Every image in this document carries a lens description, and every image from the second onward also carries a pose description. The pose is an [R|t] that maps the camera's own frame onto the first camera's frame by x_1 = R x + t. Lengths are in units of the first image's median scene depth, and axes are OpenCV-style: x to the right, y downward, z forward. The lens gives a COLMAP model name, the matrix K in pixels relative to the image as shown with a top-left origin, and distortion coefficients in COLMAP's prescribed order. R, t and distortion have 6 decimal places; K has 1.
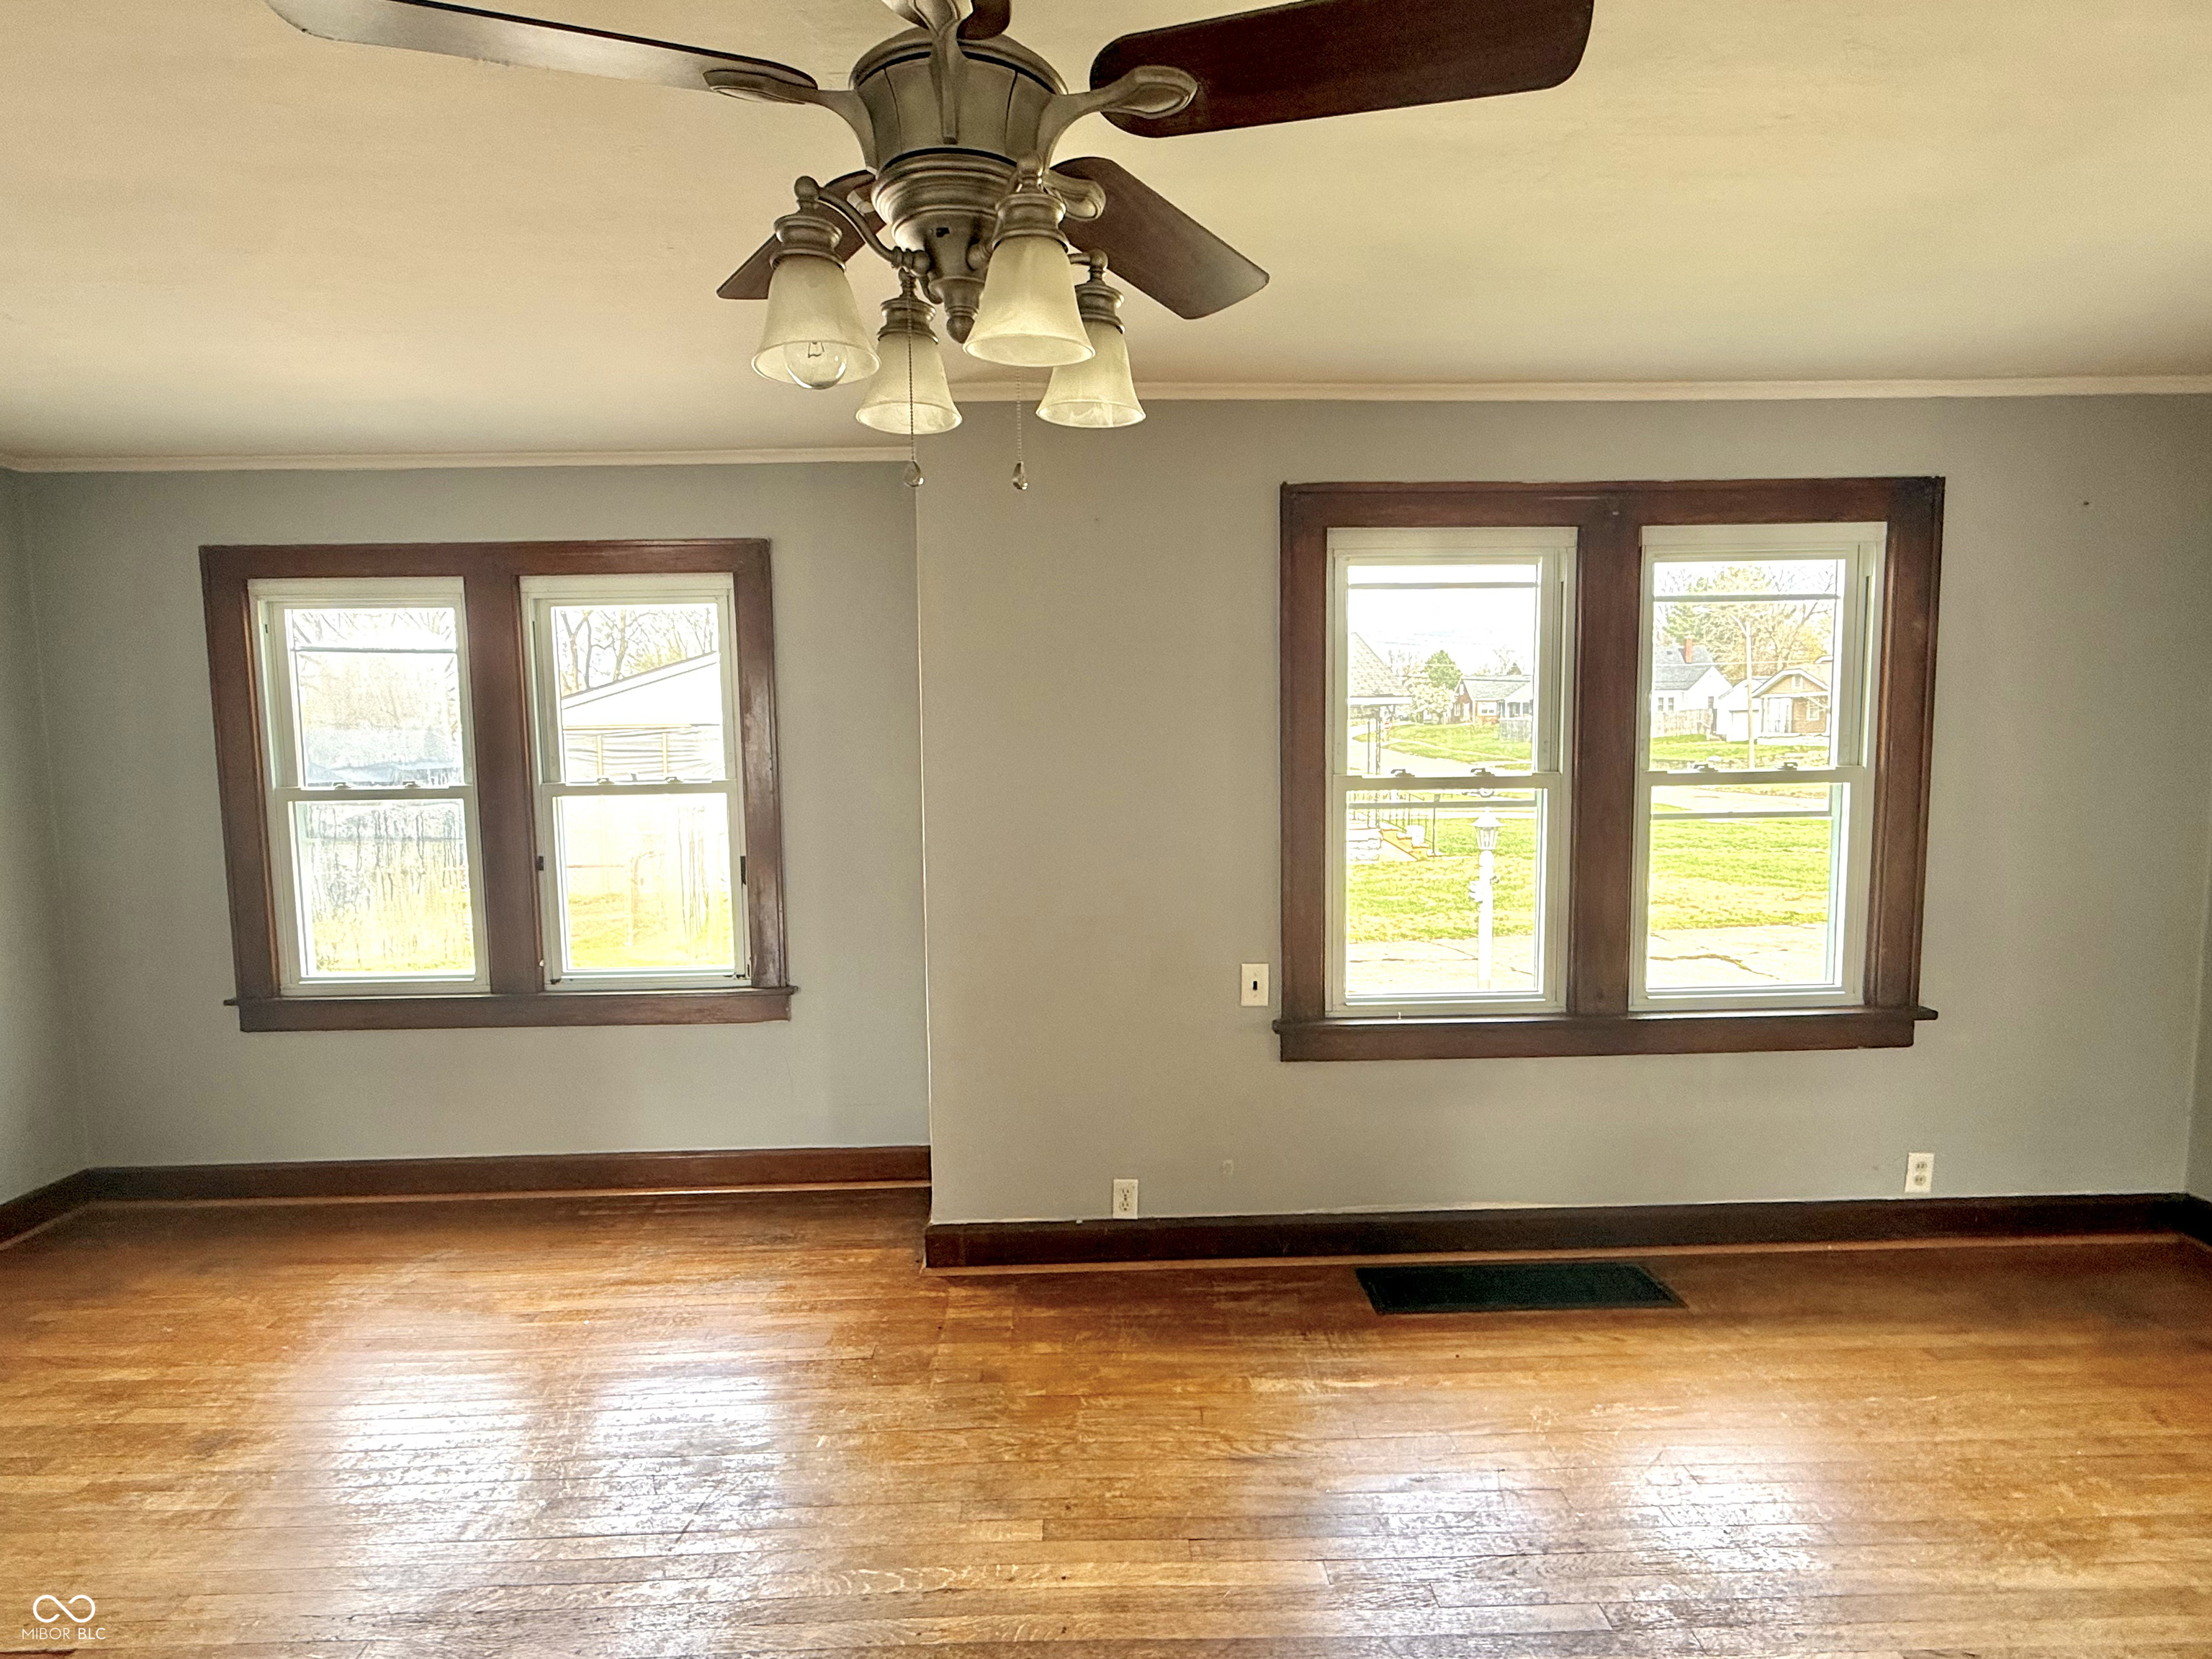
lens RADIAL K [[1110.9, 0, 1104.8], [0, 1110.9, 834.3], [0, 0, 1]] dist [-0.002391, 0.001314]
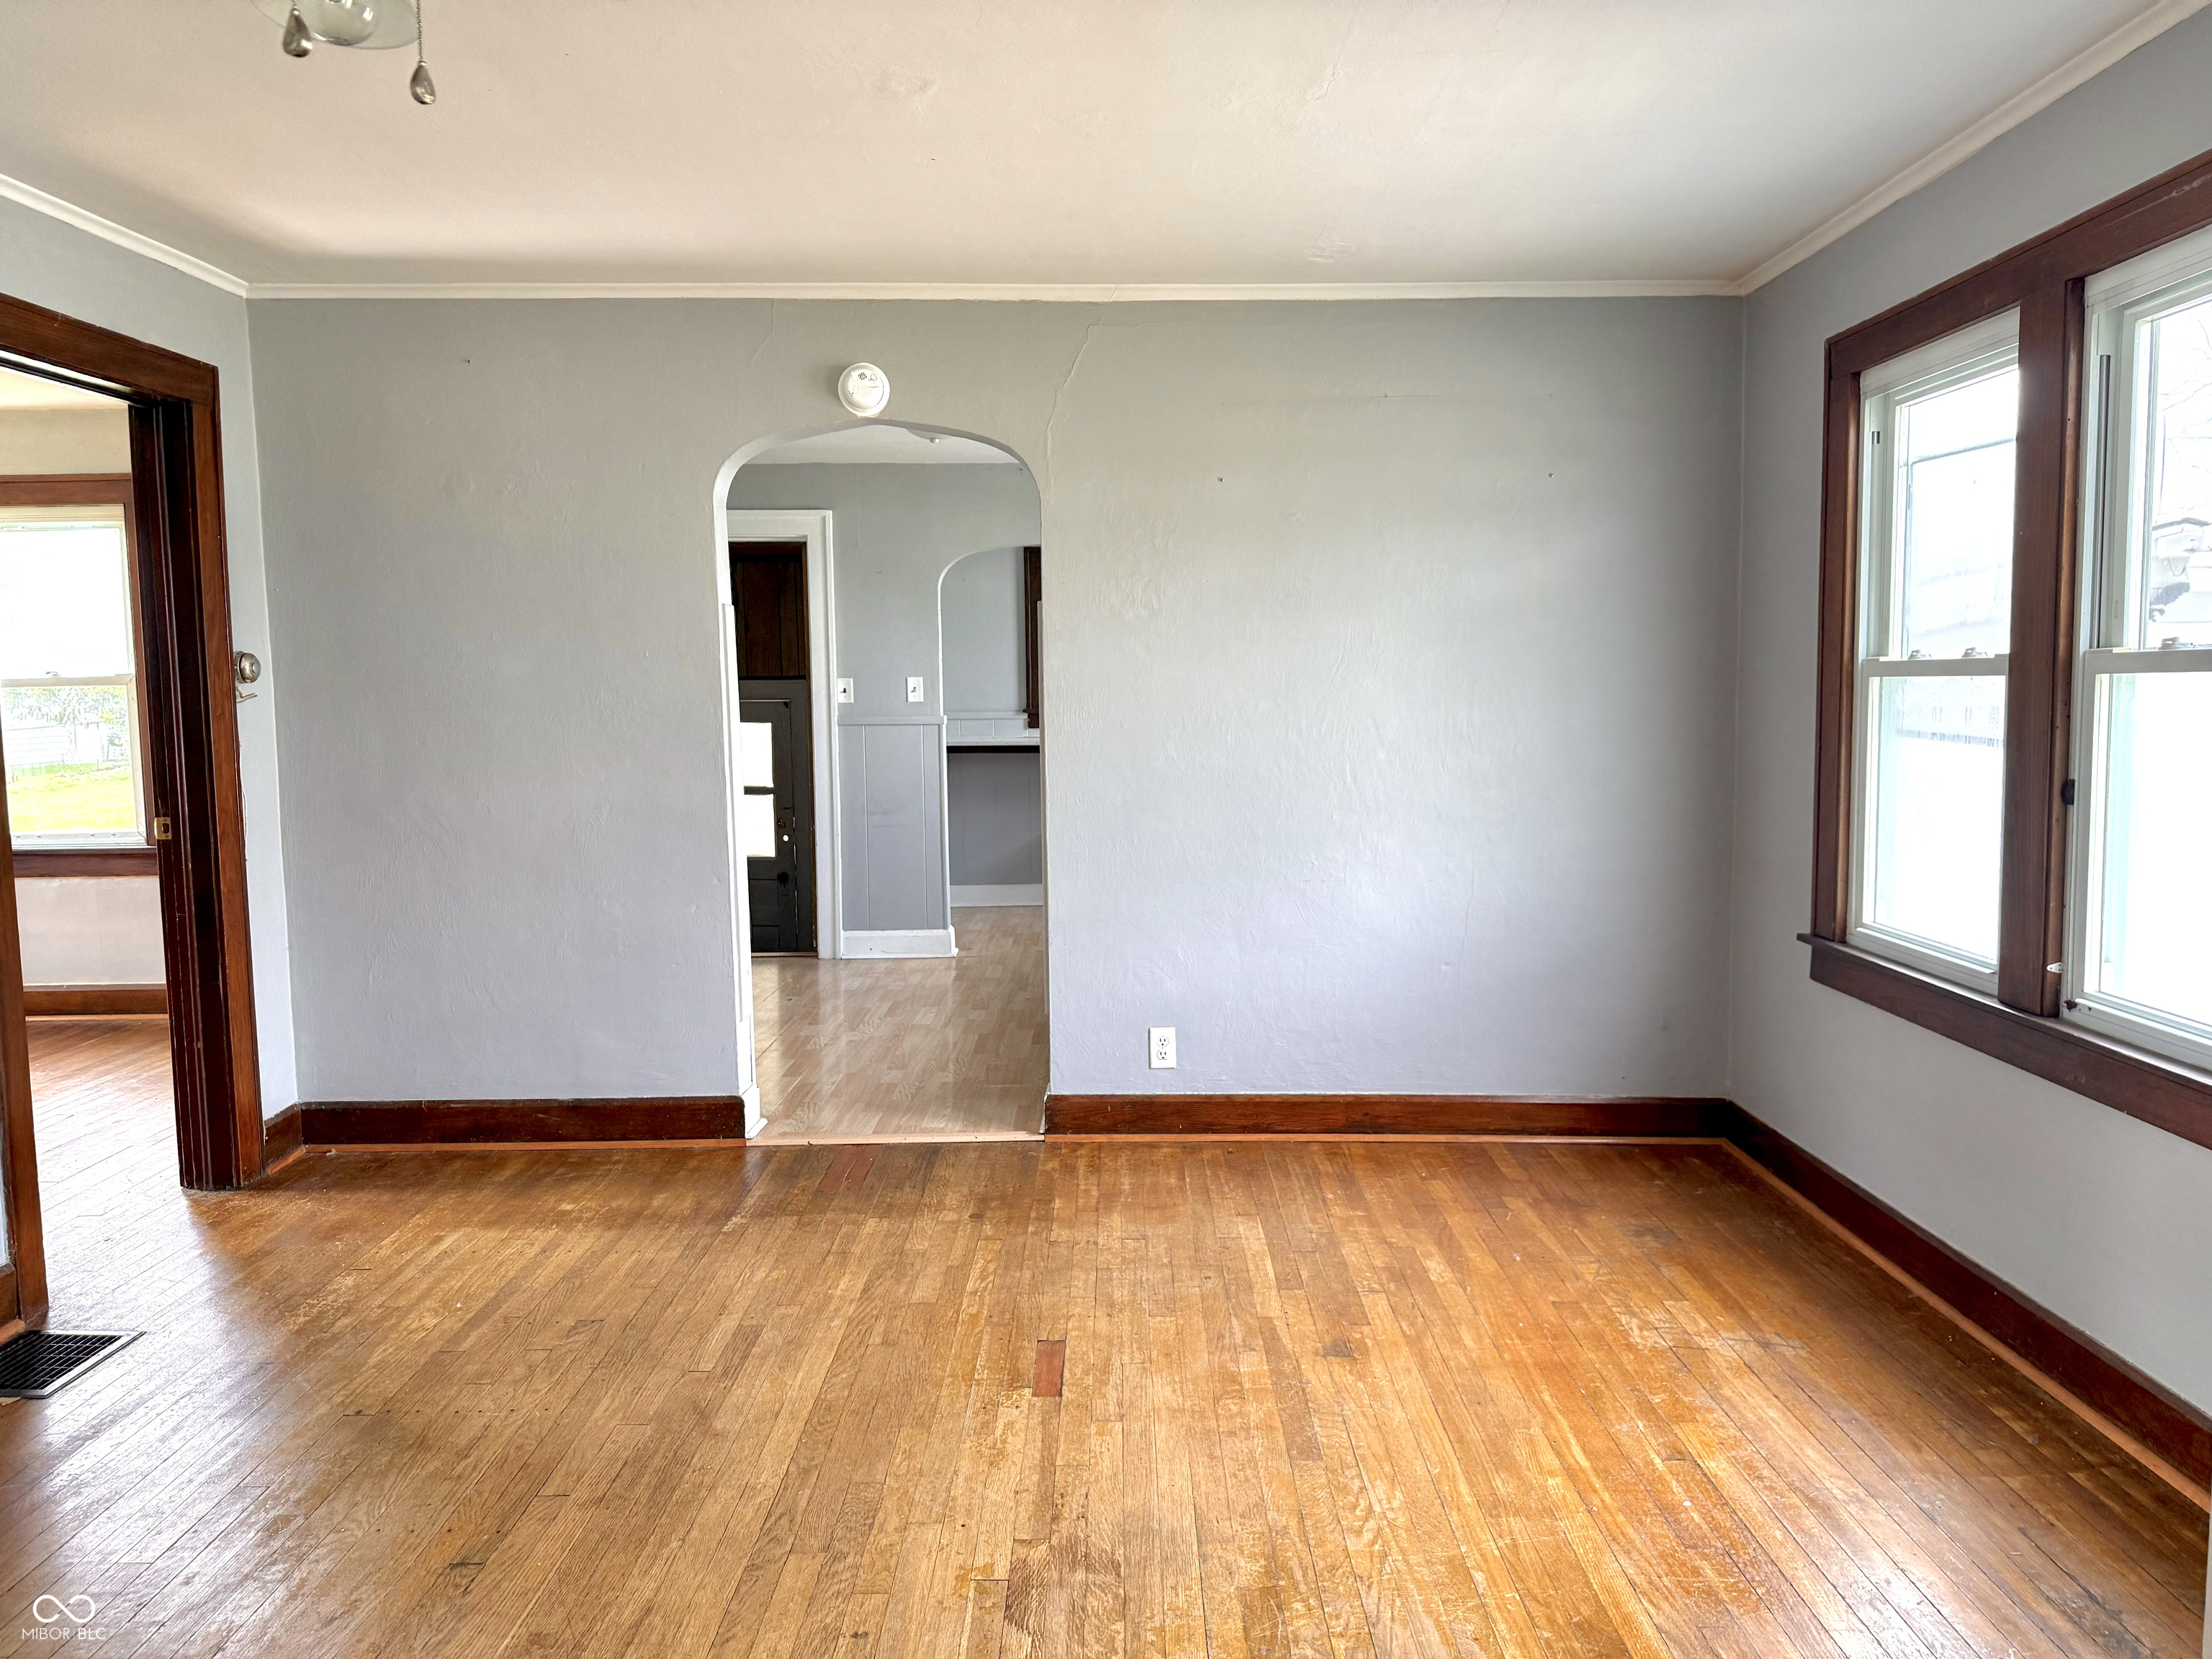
lens RADIAL K [[1546.5, 0, 1119.8], [0, 1546.5, 829.8], [0, 0, 1]] dist [0.085430, -0.130253]
pose [[-0.023382, 0.103830, -0.994320, 0.346854], [-0.078266, 0.991349, 0.105360, -0.000886], [0.996658, 0.080285, -0.015053, 0.623642]]
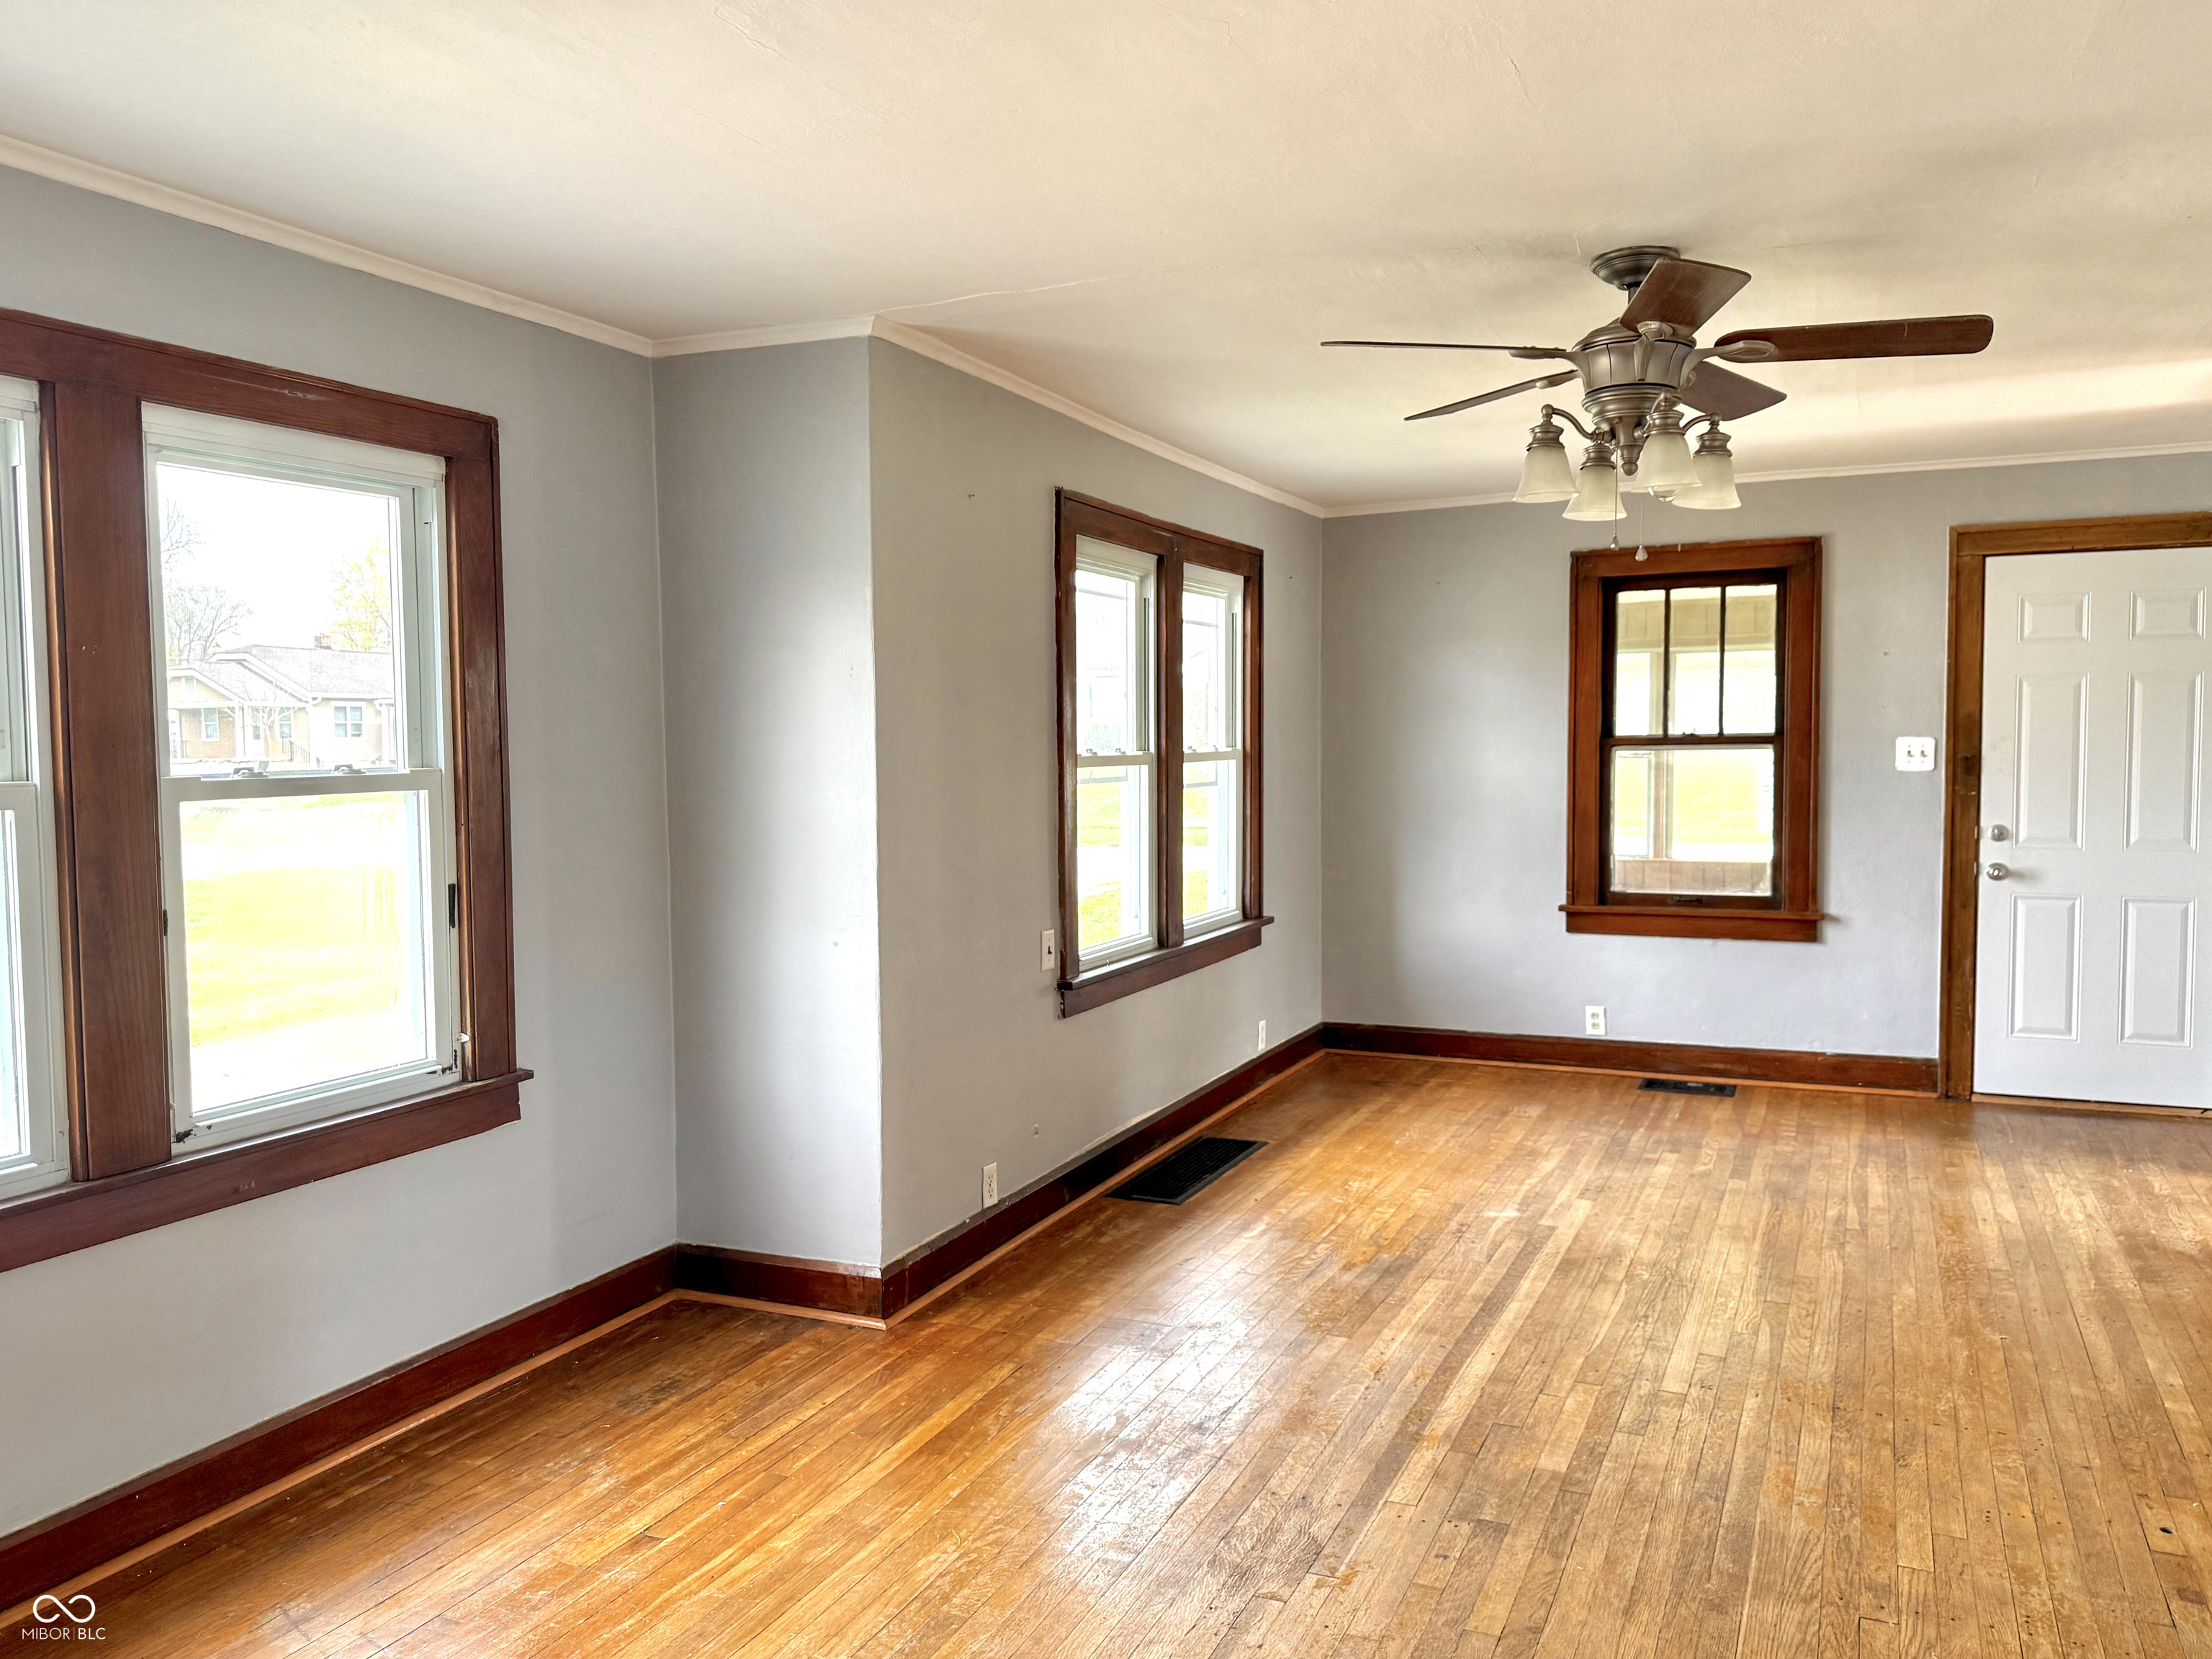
lens RADIAL K [[1600.3, 0, 1117.9], [0, 1600.3, 829.8], [0, 0, 1]] dist [0.088278, -0.129329]
pose [[0.440110, -0.042428, 0.896941, -1.198282], [0.086461, 0.996244, 0.004701, 0.020351], [-0.893772, 0.075481, 0.442125, 0.254112]]
